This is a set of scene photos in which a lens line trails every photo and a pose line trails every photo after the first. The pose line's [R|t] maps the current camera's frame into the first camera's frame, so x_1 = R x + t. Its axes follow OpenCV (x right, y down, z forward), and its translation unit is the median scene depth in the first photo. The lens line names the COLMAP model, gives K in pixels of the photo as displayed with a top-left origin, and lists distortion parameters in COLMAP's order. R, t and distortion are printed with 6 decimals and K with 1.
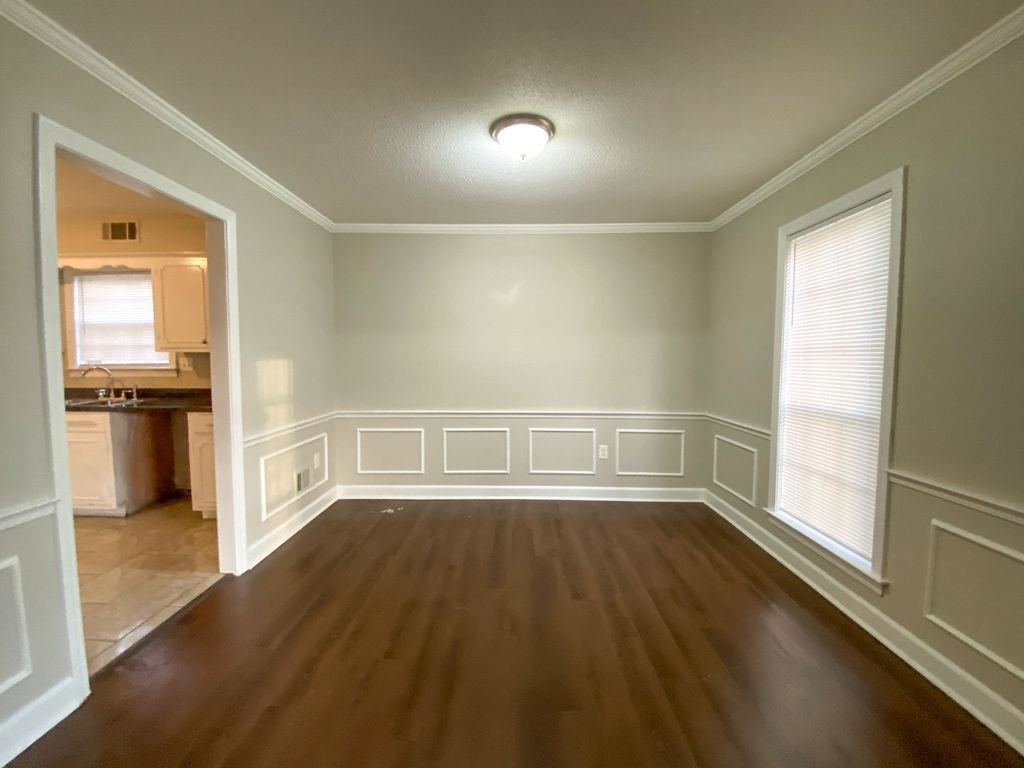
lens RADIAL K [[430.9, 0, 511.6], [0, 430.9, 377.8], [0, 0, 1]] dist [-0.014220, -0.000699]
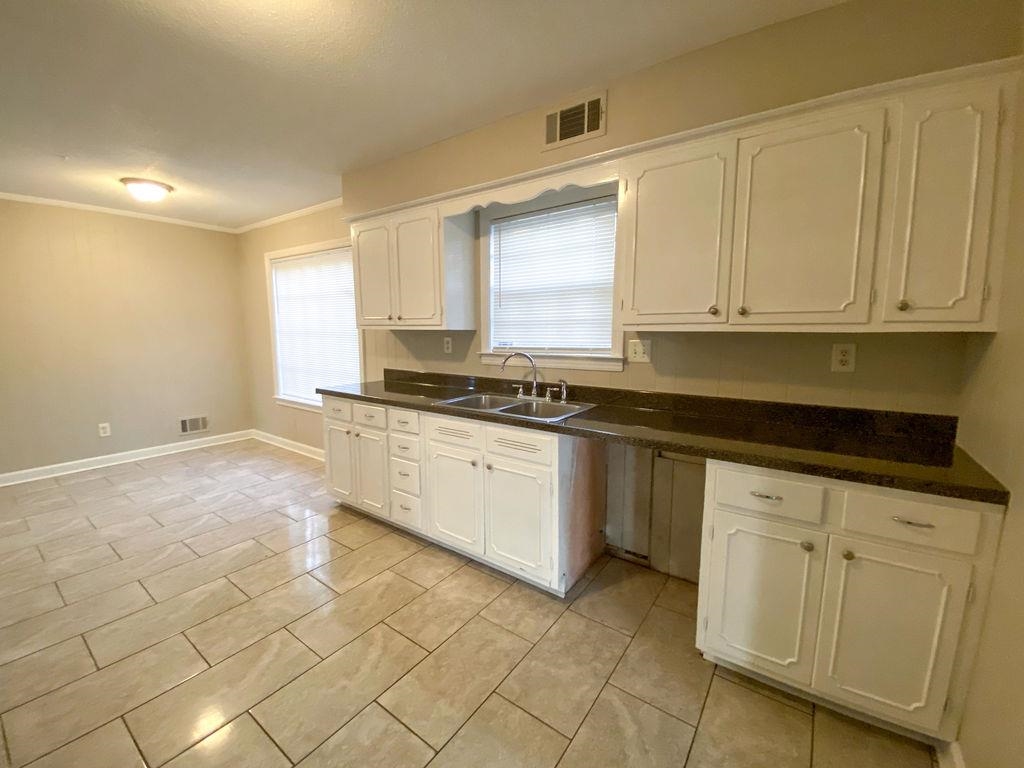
lens RADIAL K [[430.9, 0, 513.2], [0, 430.9, 386.3], [0, 0, 1]] dist [-0.014220, -0.000699]
pose [[0.817102, 0.076246, -0.571429, -0.567589], [-0.032691, 0.995749, 0.086117, -0.028844], [0.575566, -0.051686, 0.816120, 0.410515]]
